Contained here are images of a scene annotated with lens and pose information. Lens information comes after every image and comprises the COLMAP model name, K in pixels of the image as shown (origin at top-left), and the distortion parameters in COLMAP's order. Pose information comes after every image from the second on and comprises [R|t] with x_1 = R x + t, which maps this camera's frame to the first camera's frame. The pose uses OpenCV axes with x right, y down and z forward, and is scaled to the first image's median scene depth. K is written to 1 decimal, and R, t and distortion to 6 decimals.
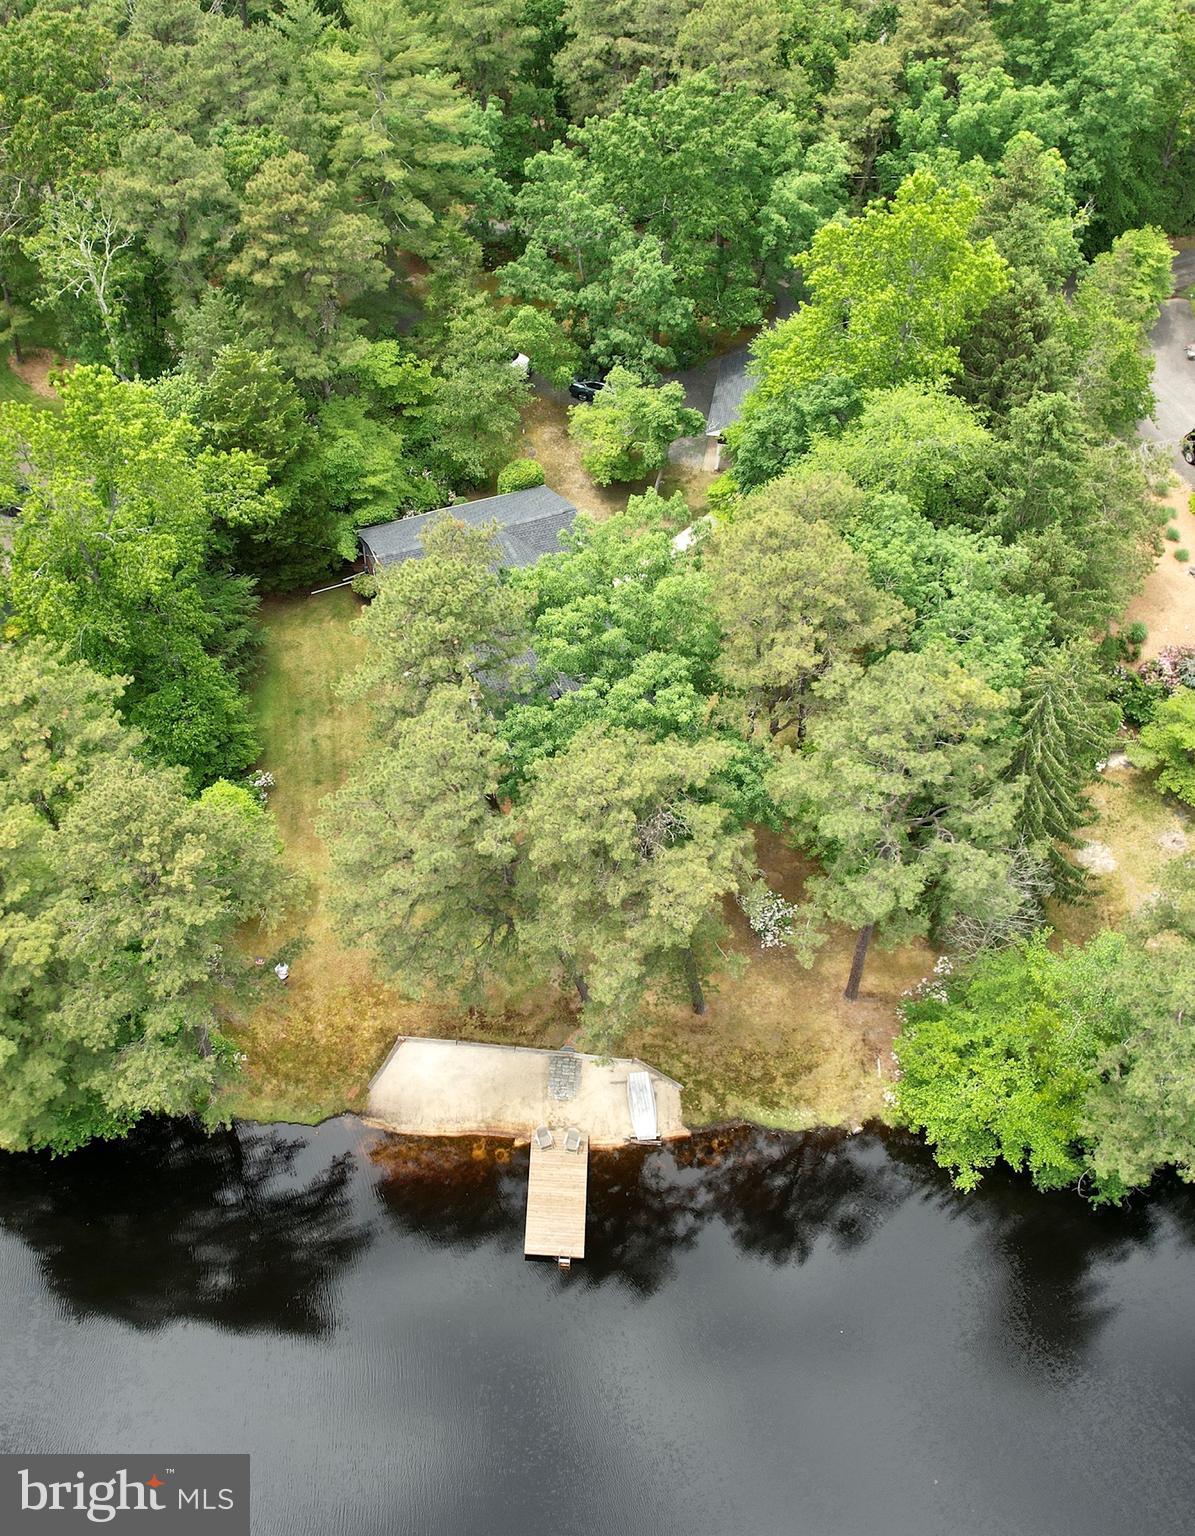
lens RADIAL K [[1568.4, 0, 544.4], [0, 1568.4, 771.8], [0, 0, 1]] dist [-0.055042, 0.020214]
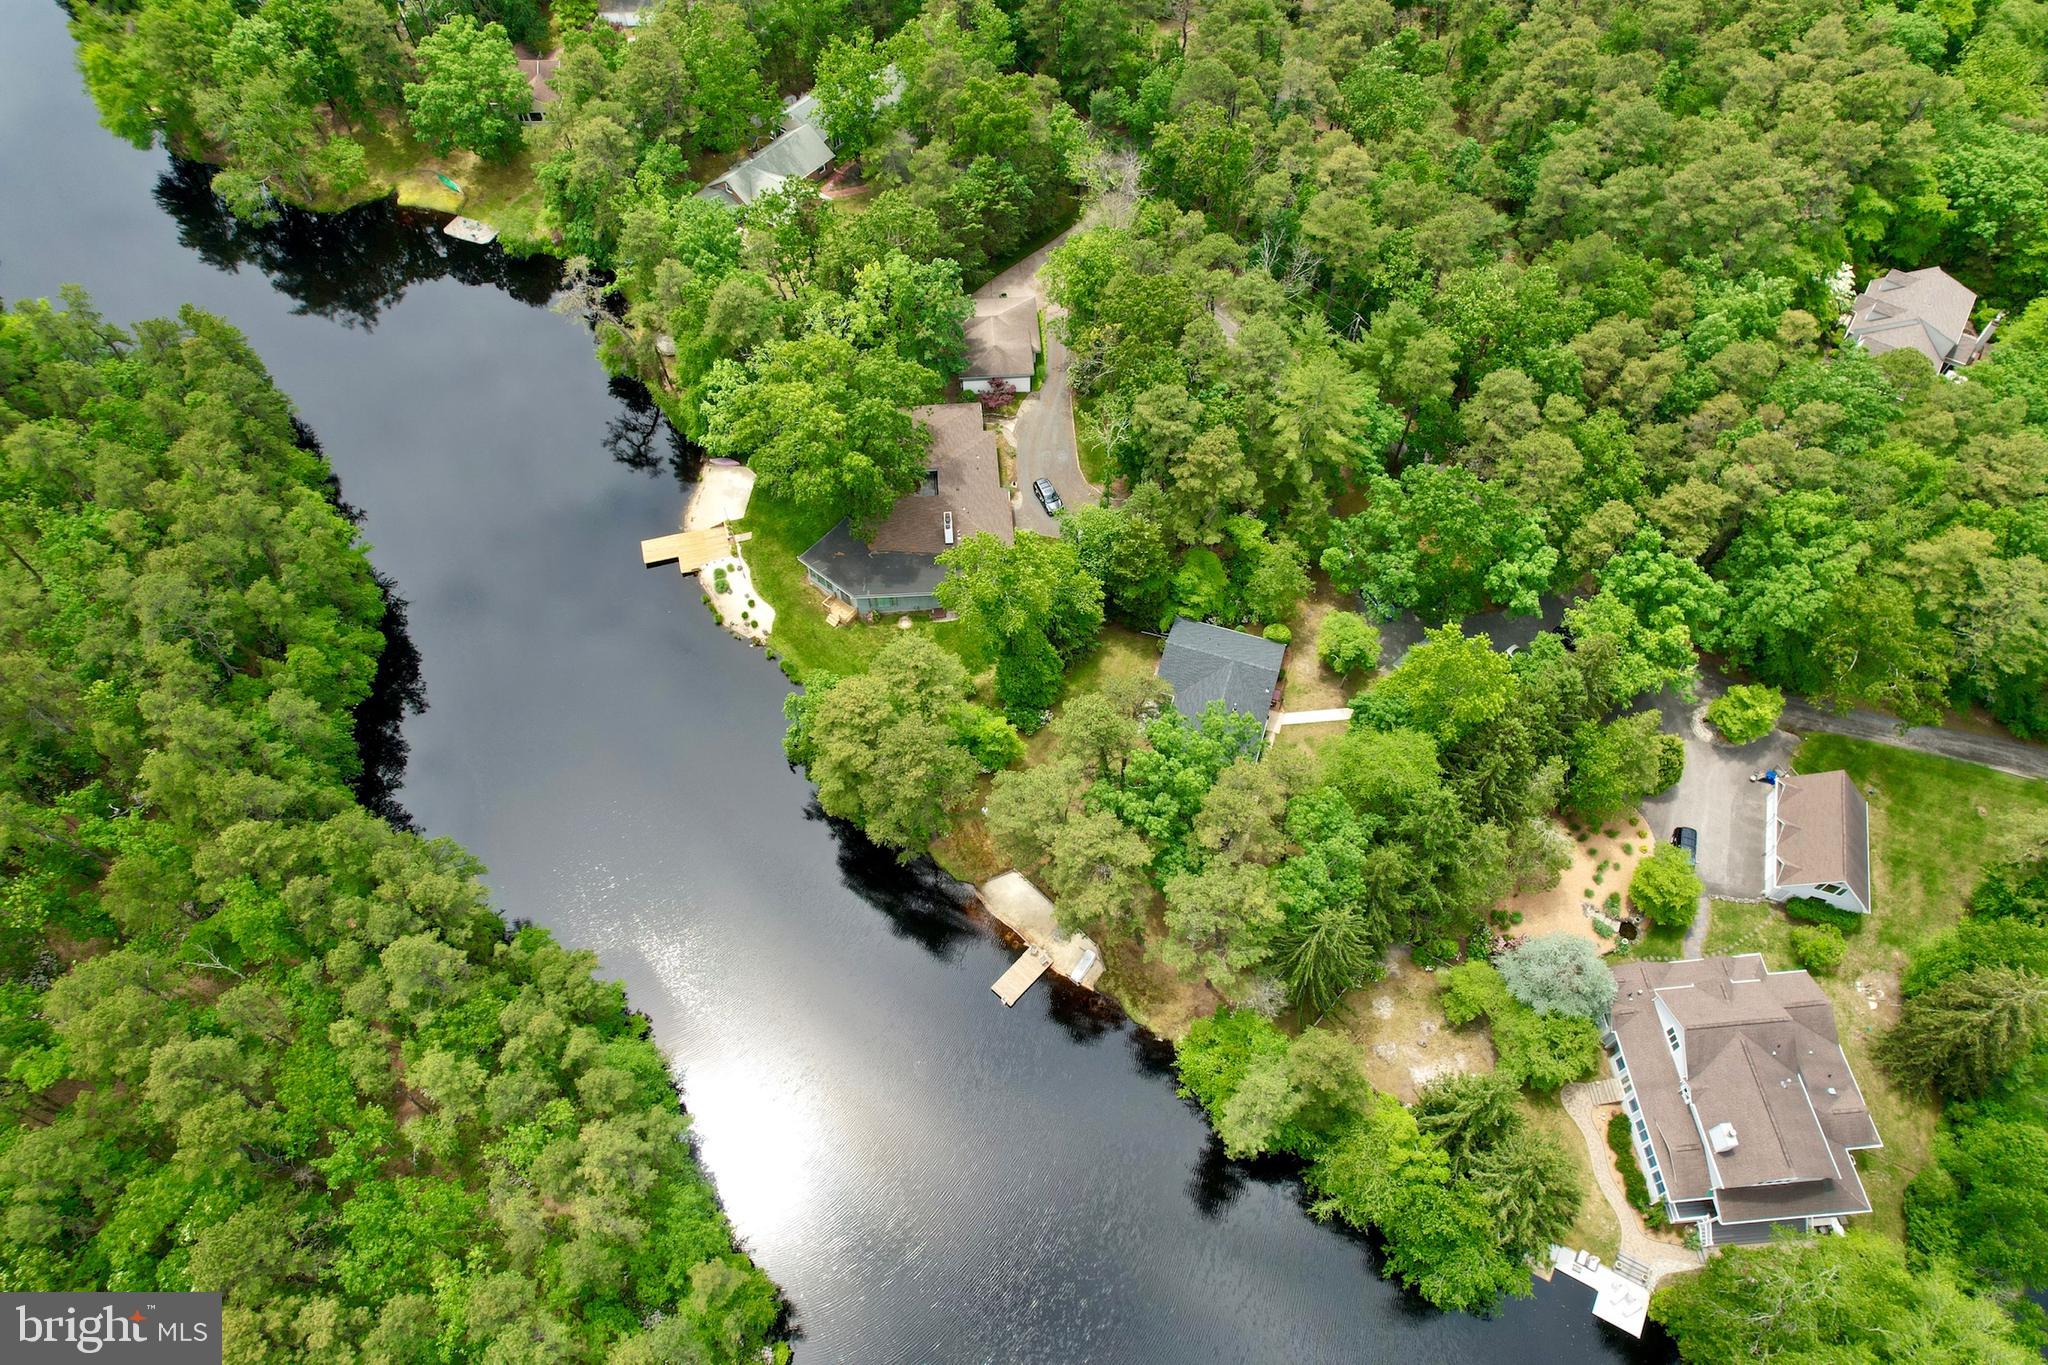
lens RADIAL K [[1315.7, 0, 1038.3], [0, 1315.7, 680.8], [0, 0, 1]] dist [-0.075175, 0.069894]
pose [[0.775375, 0.531095, -0.341661, 0.346065], [-0.477786, 0.847141, 0.232536, -0.404948], [0.412933, -0.017062, 0.910601, -0.495683]]
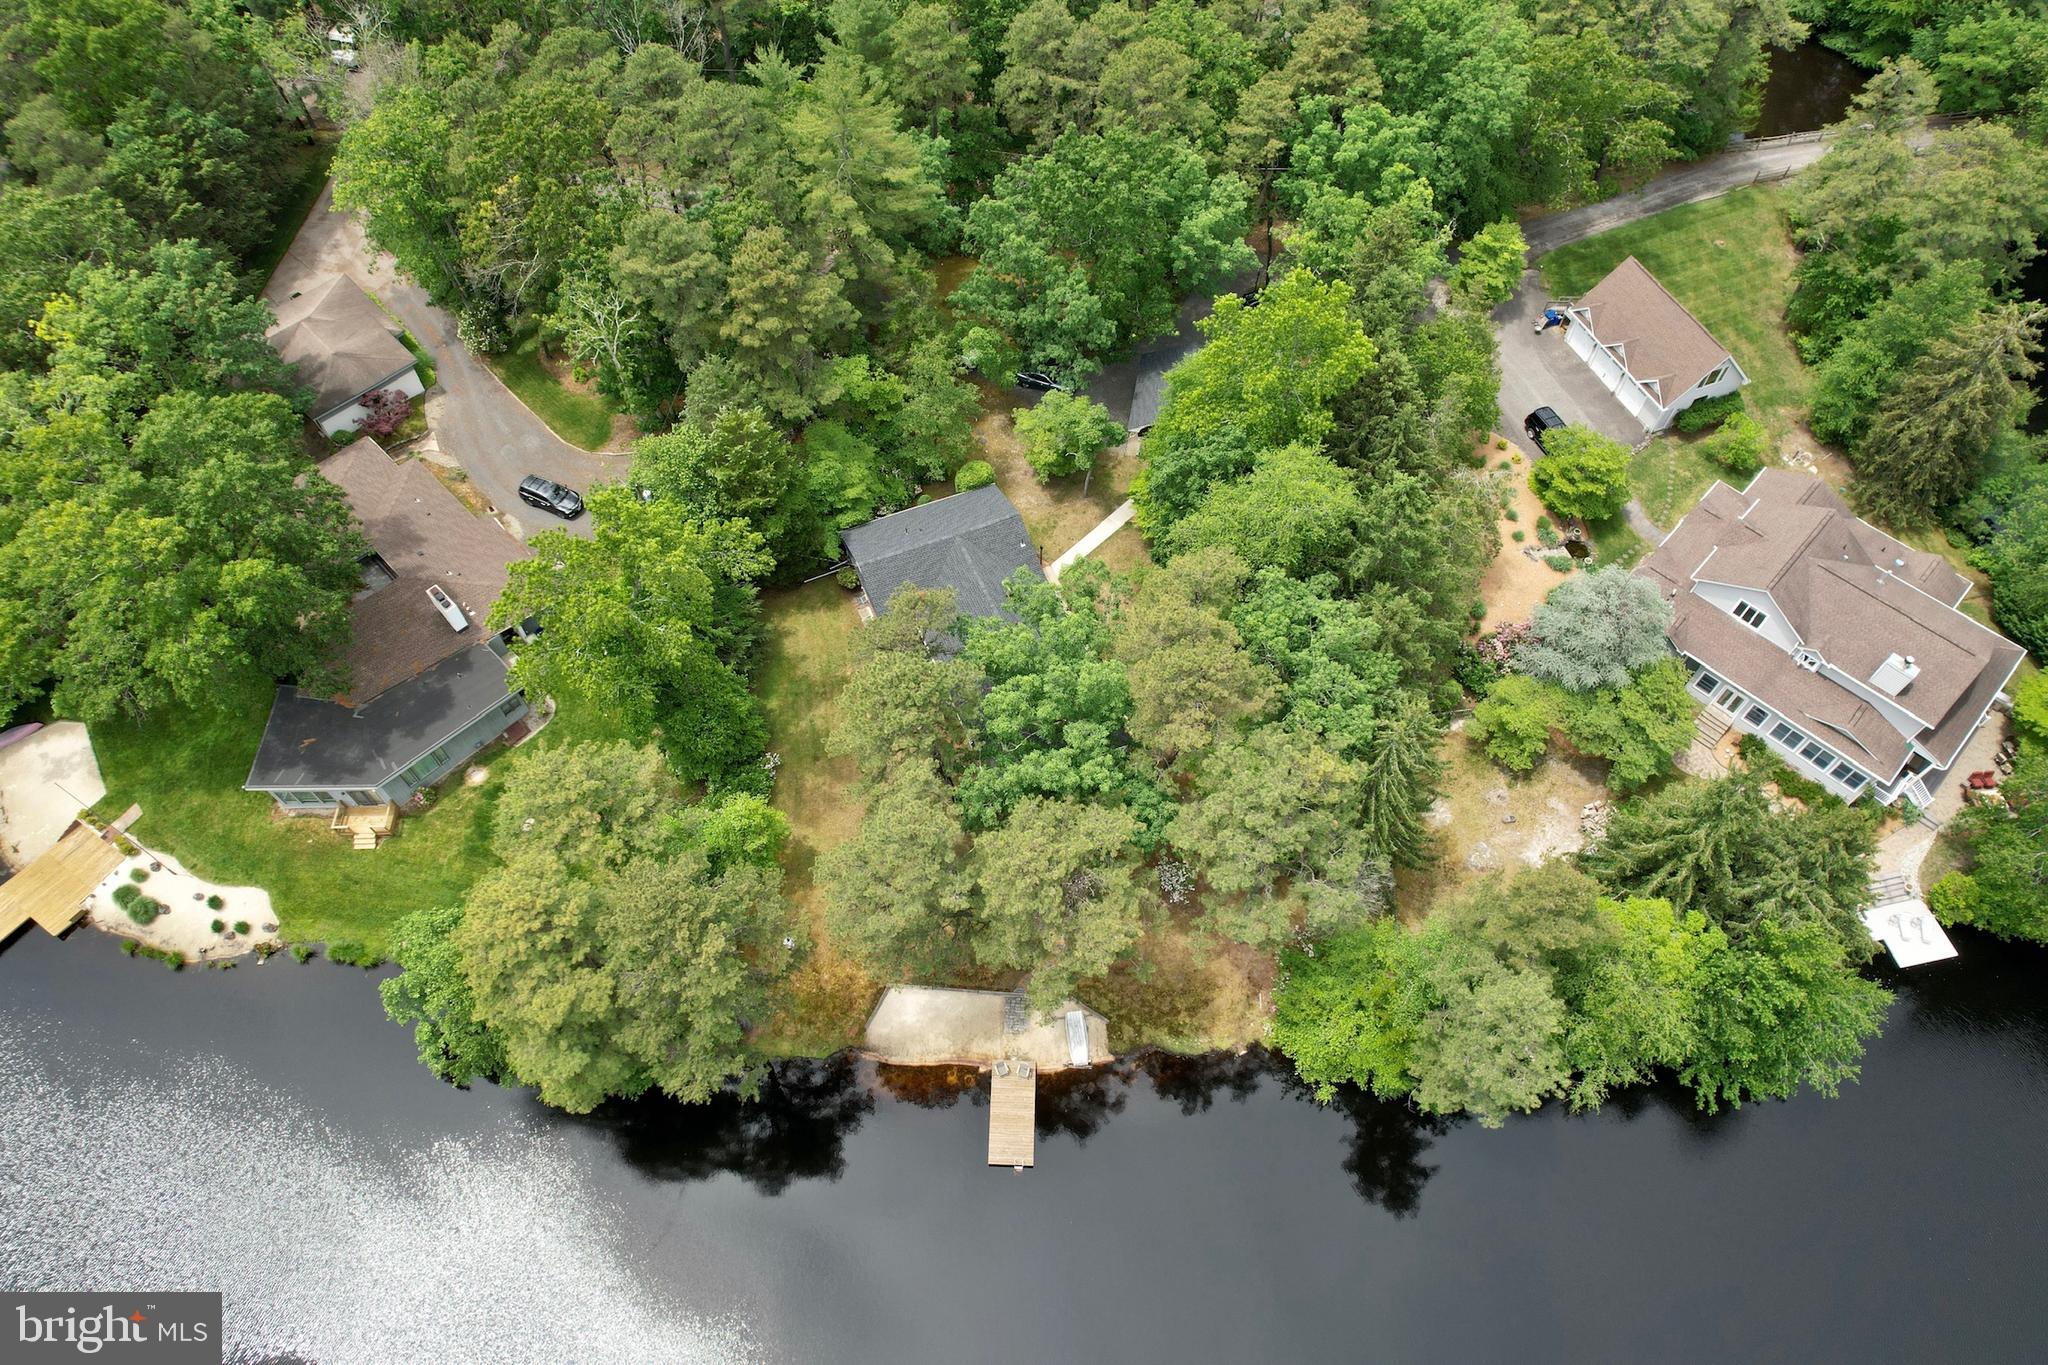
lens RADIAL K [[1315.7, 0, 1038.3], [0, 1315.7, 680.8], [0, 0, 1]] dist [-0.075175, 0.069894]
pose [[0.999651, -0.022293, 0.014178, 0.018503], [0.020007, 0.989260, 0.144791, -0.202315], [-0.017254, -0.144457, 0.989361, -0.024580]]
